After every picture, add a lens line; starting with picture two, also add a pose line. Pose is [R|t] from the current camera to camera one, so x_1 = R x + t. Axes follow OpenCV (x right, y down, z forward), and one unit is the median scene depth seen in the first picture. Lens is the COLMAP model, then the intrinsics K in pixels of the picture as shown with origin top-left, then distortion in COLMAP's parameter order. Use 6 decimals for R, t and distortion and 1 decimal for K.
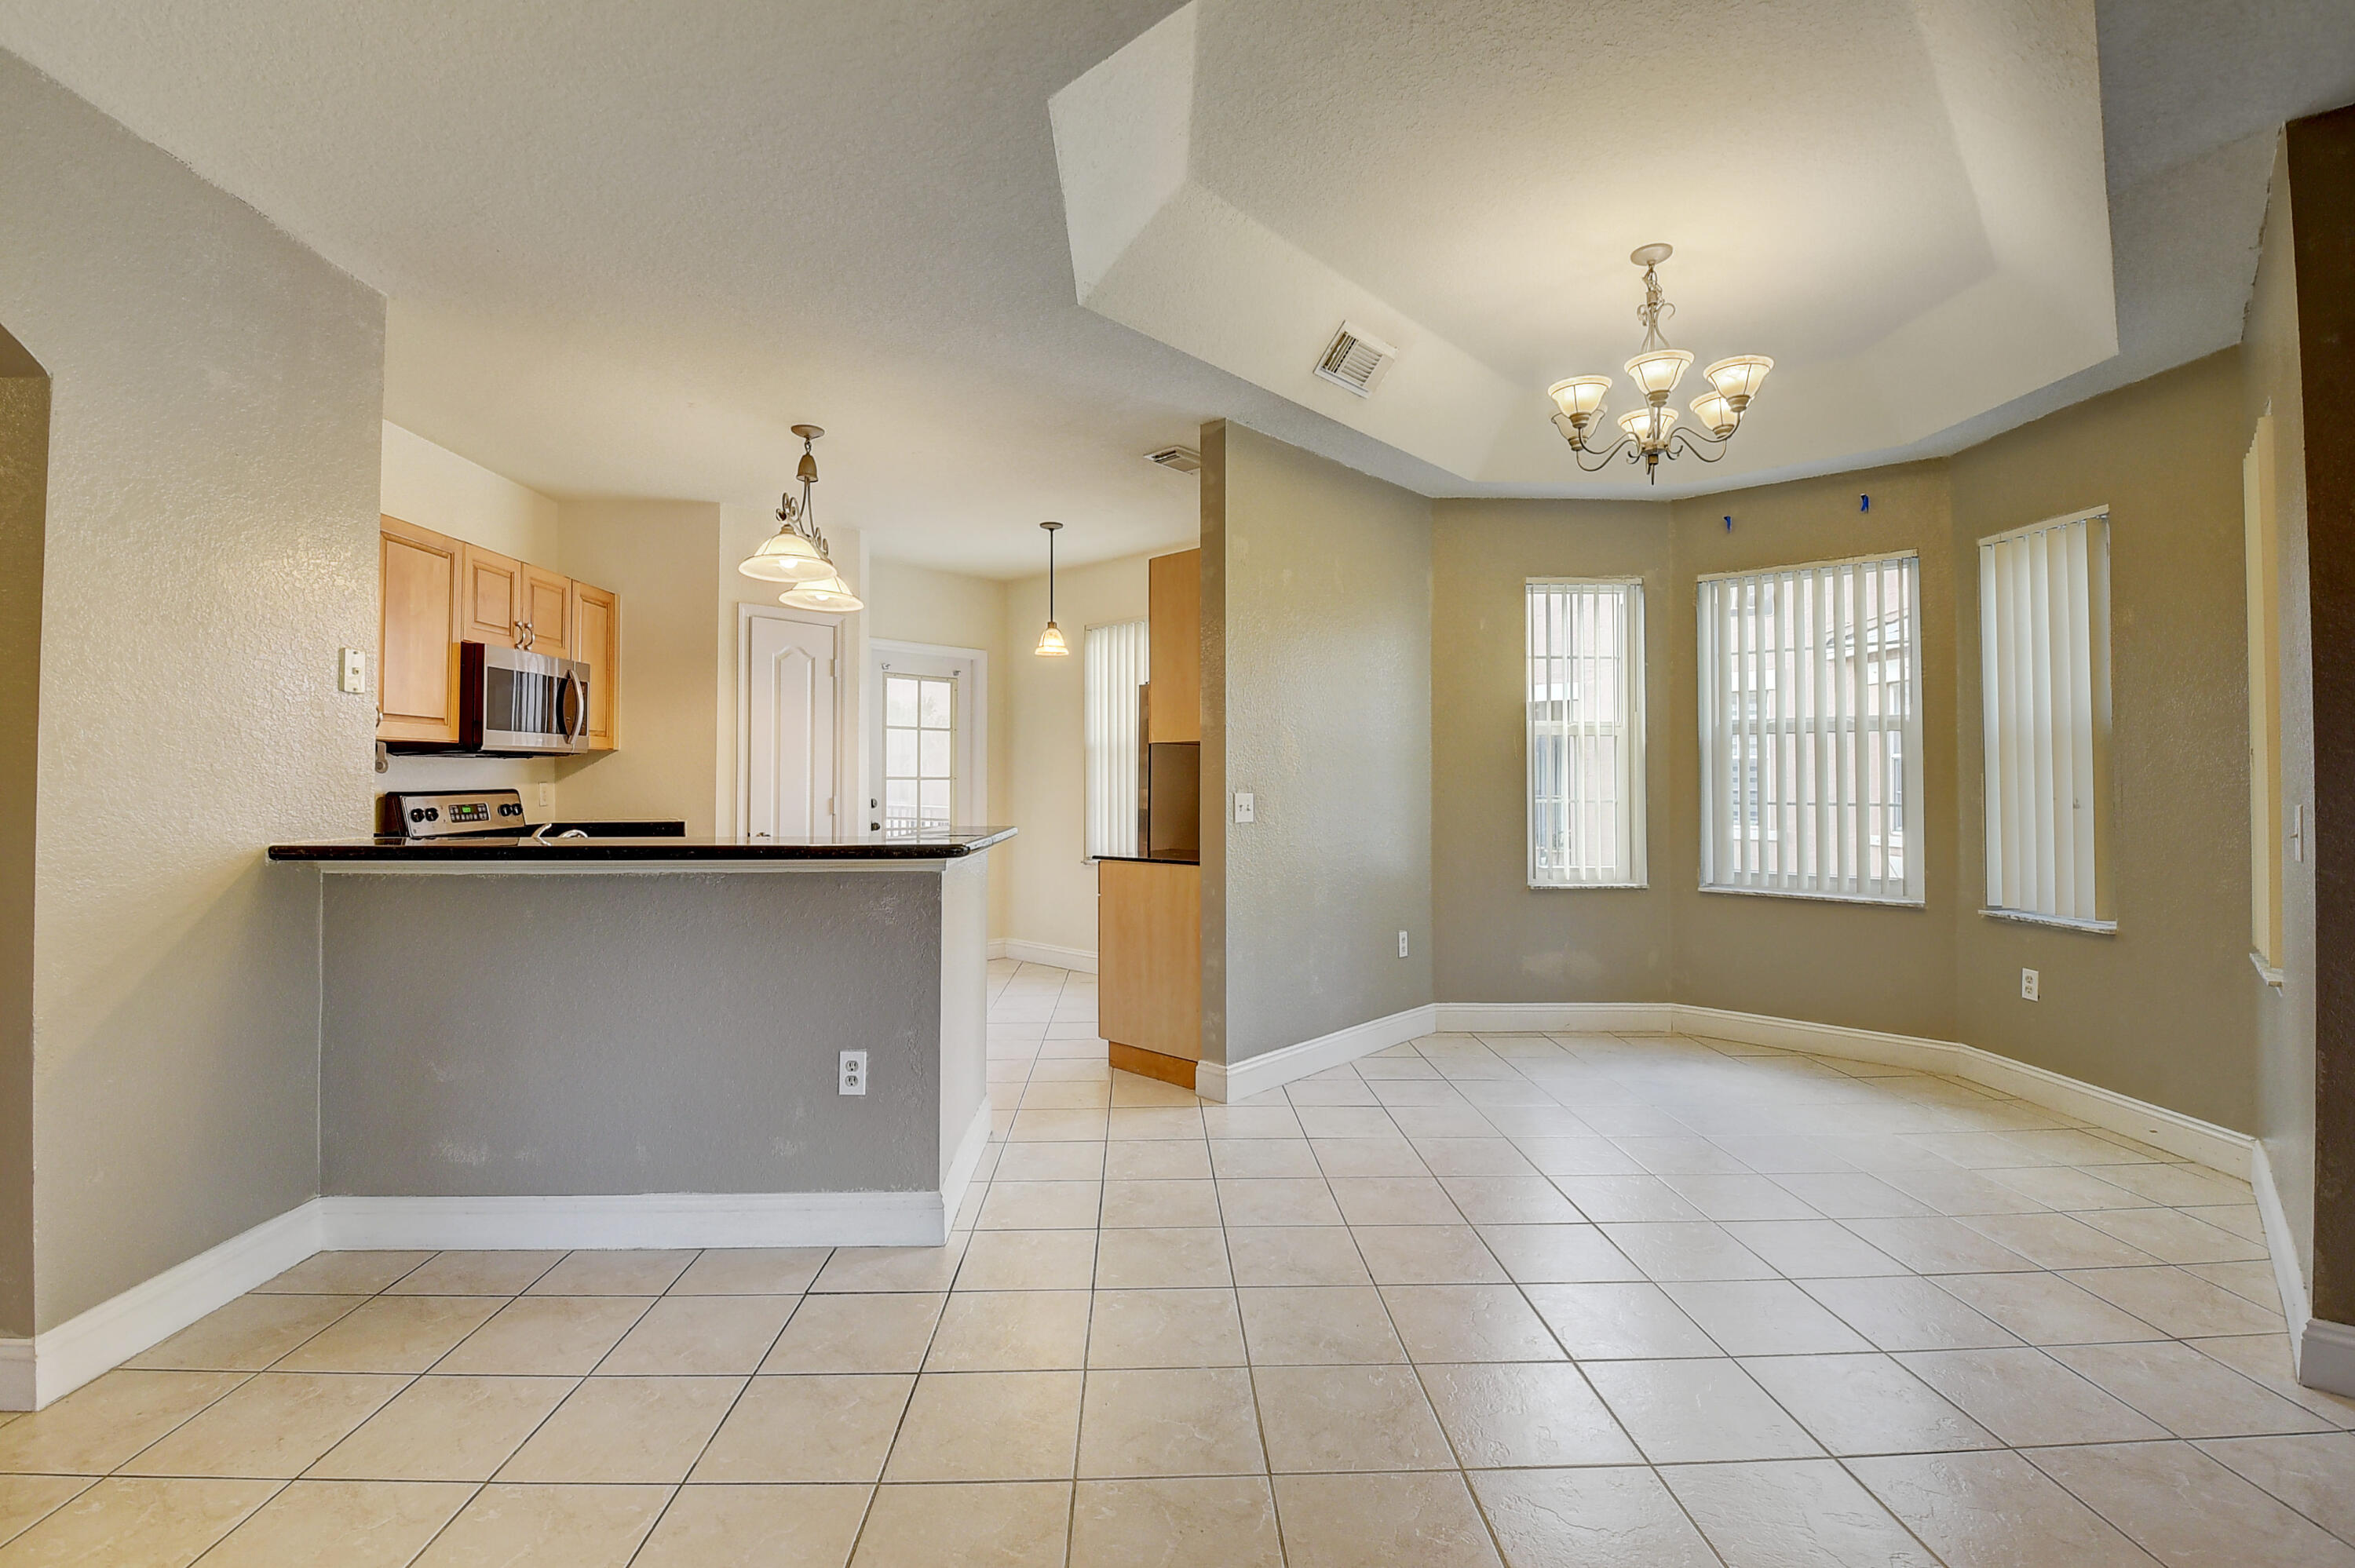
lens RADIAL K [[1049.7, 0, 1164.7], [0, 1049.7, 757.4], [0, 0, 1]] dist [0.019110, -0.019305]
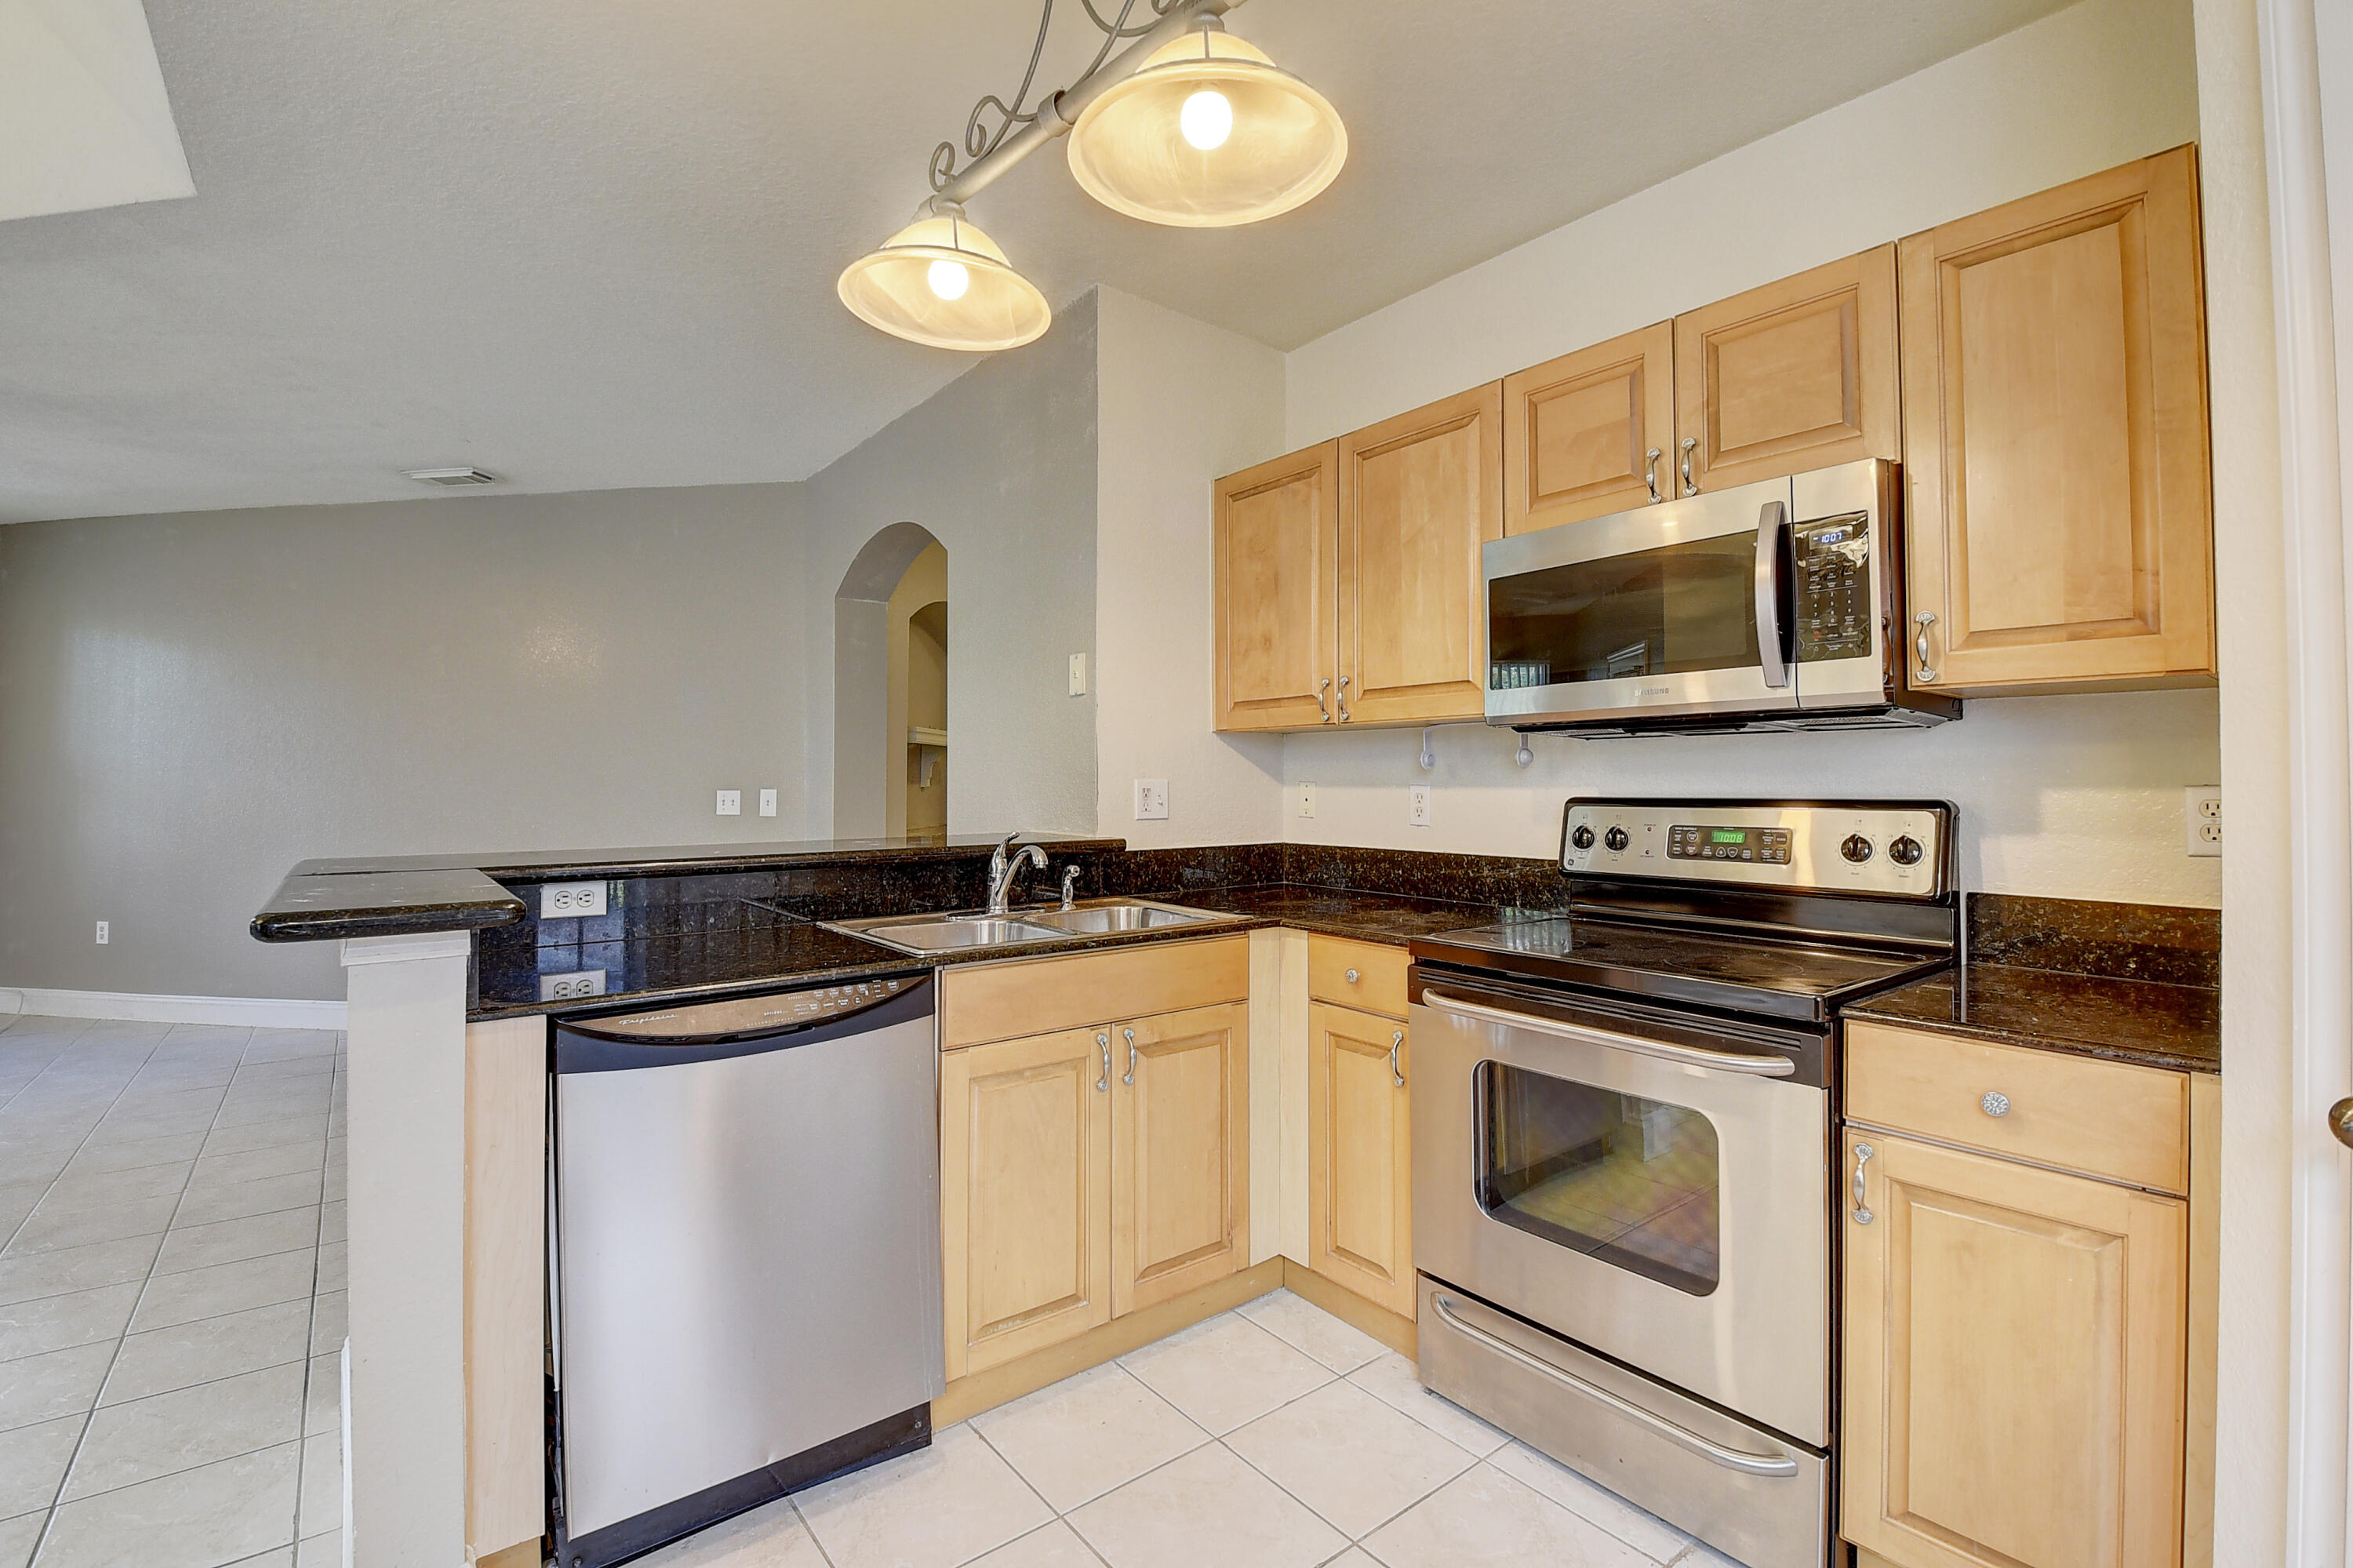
lens RADIAL K [[1041.1, 0, 1183.5], [0, 1041.1, 754.7], [0, 0, 1]] dist [0.019741, -0.026968]
pose [[-0.802816, -0.010796, -0.596130, -0.167010], [0.014627, 0.999179, -0.037793, 0.025889], [0.596048, -0.039060, -0.801998, 1.312753]]
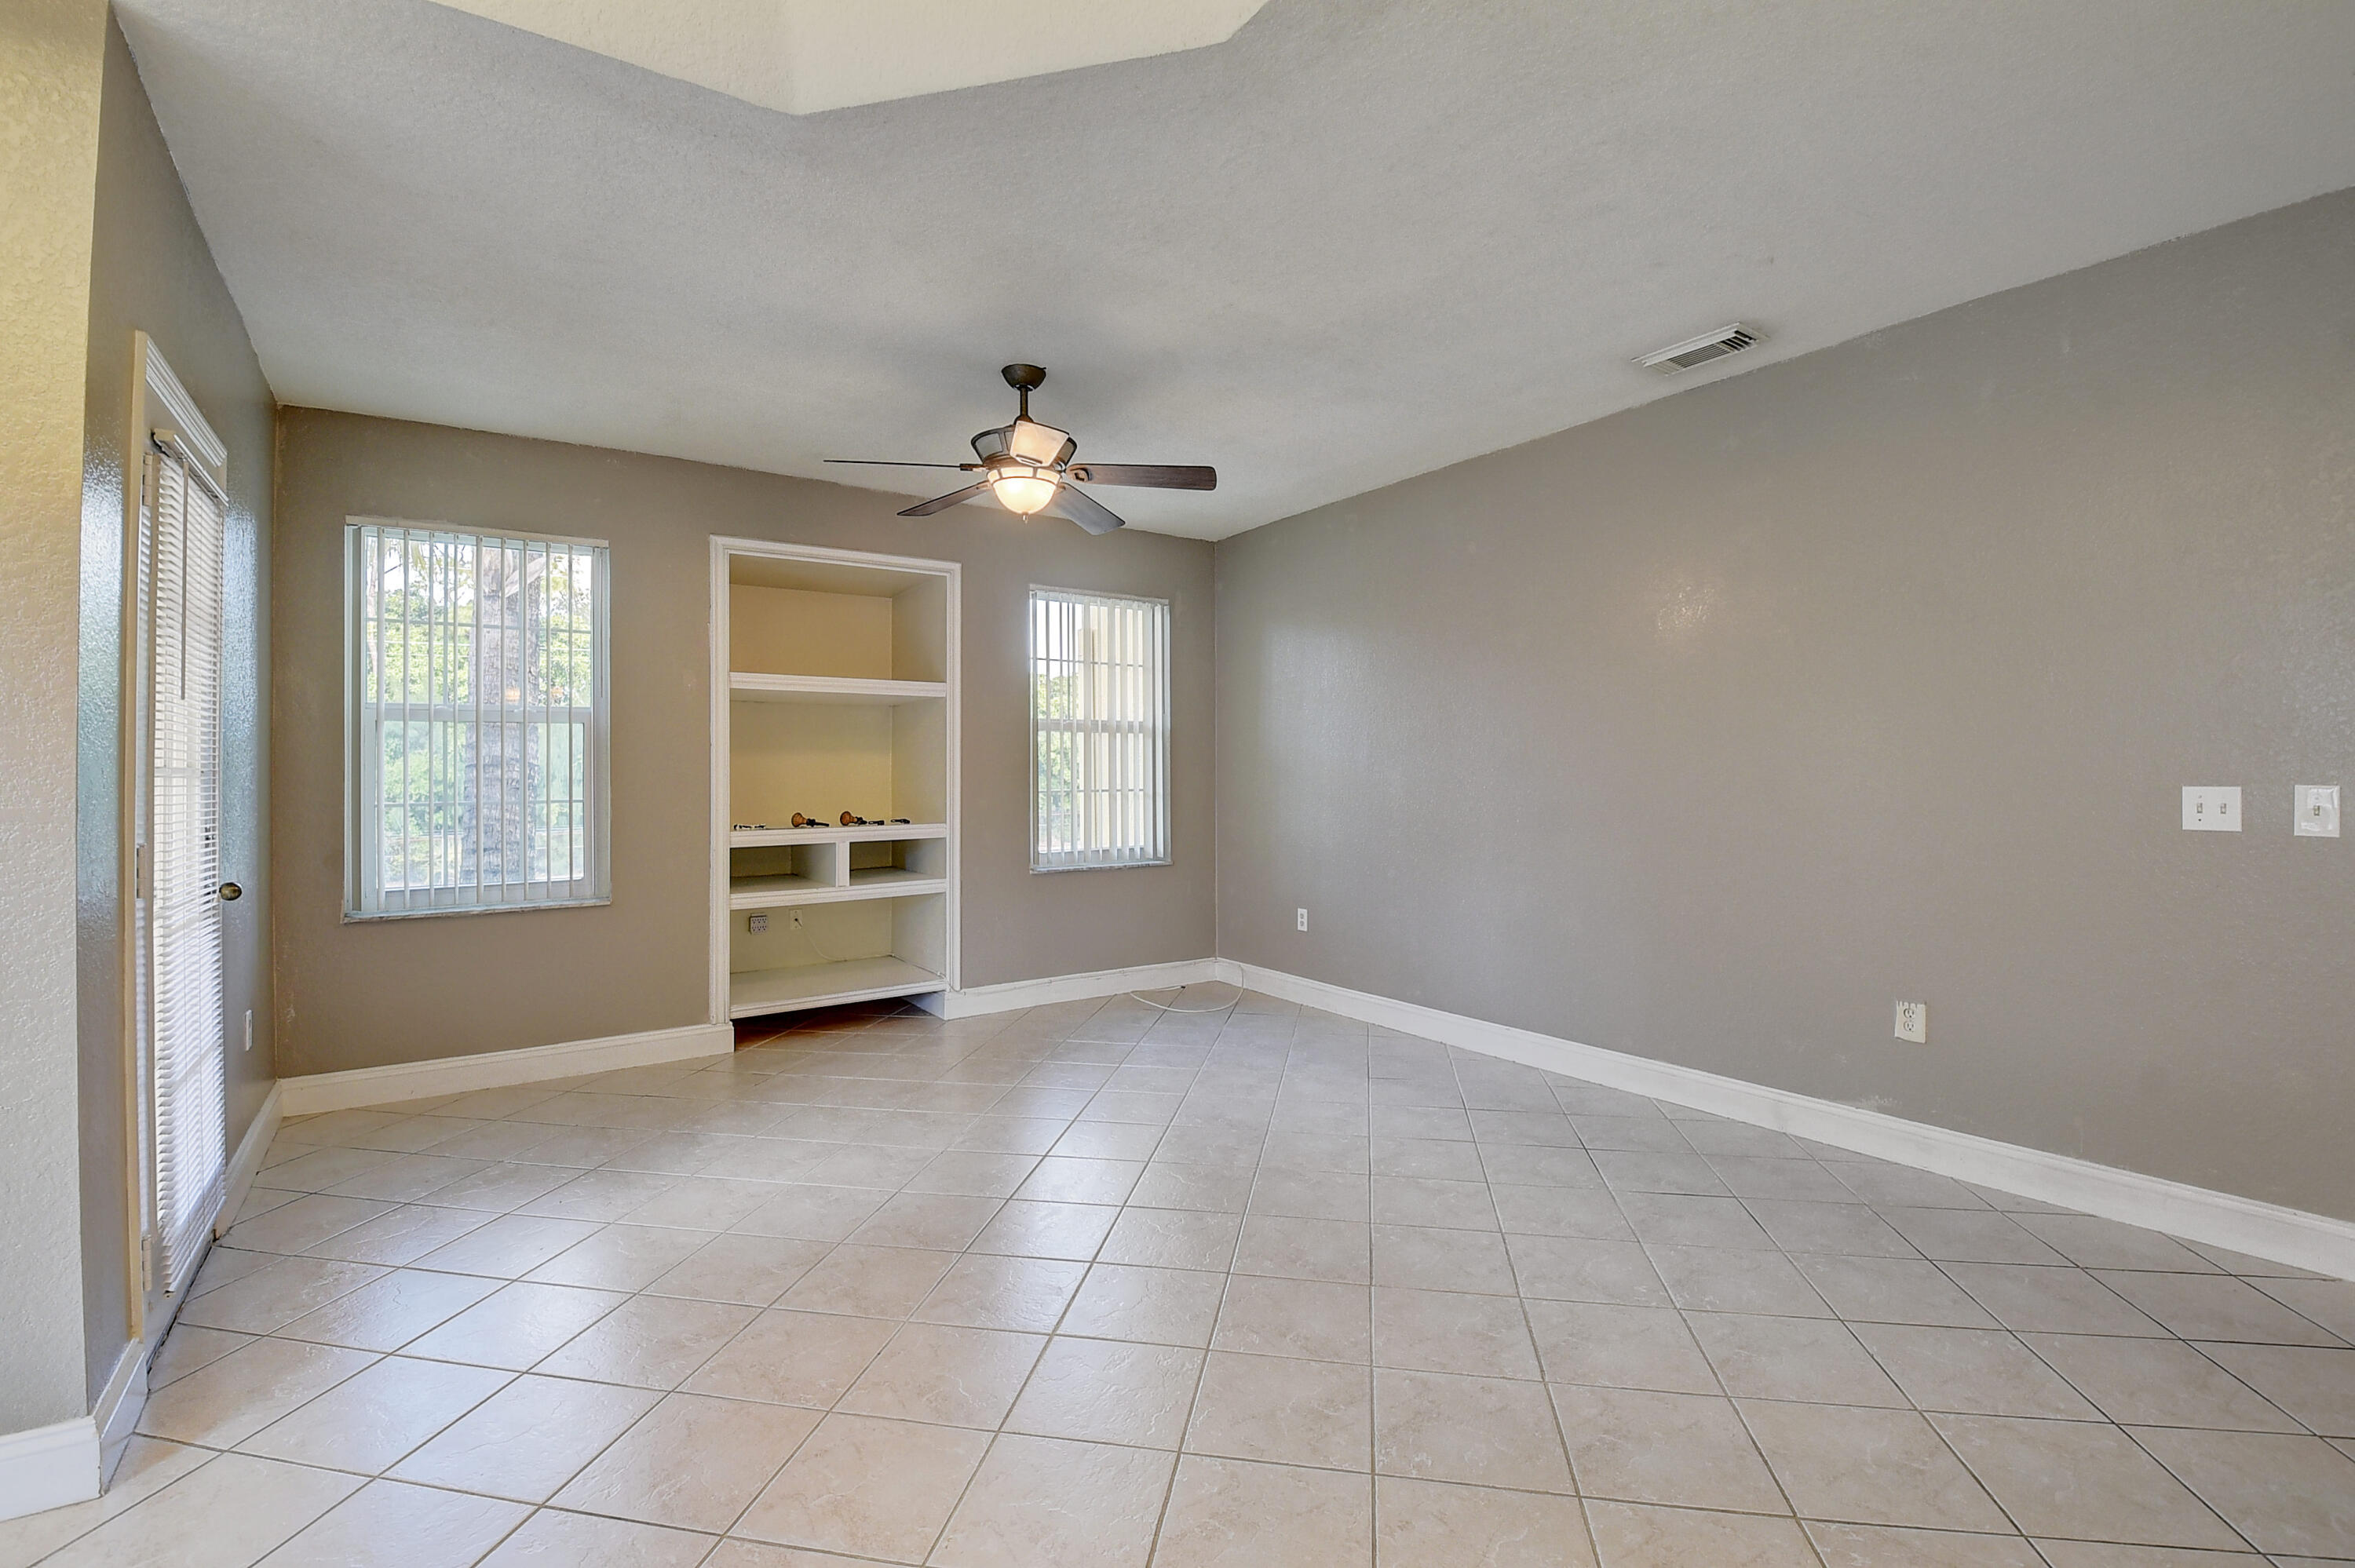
lens RADIAL K [[1049.7, 0, 1164.7], [0, 1049.7, 757.4], [0, 0, 1]] dist [0.019110, -0.019305]
pose [[-0.975635, 0.012820, 0.219026, 0.028120], [0.005636, 0.999426, -0.033395, 0.014815], [-0.219329, -0.031347, -0.975147, 0.831332]]
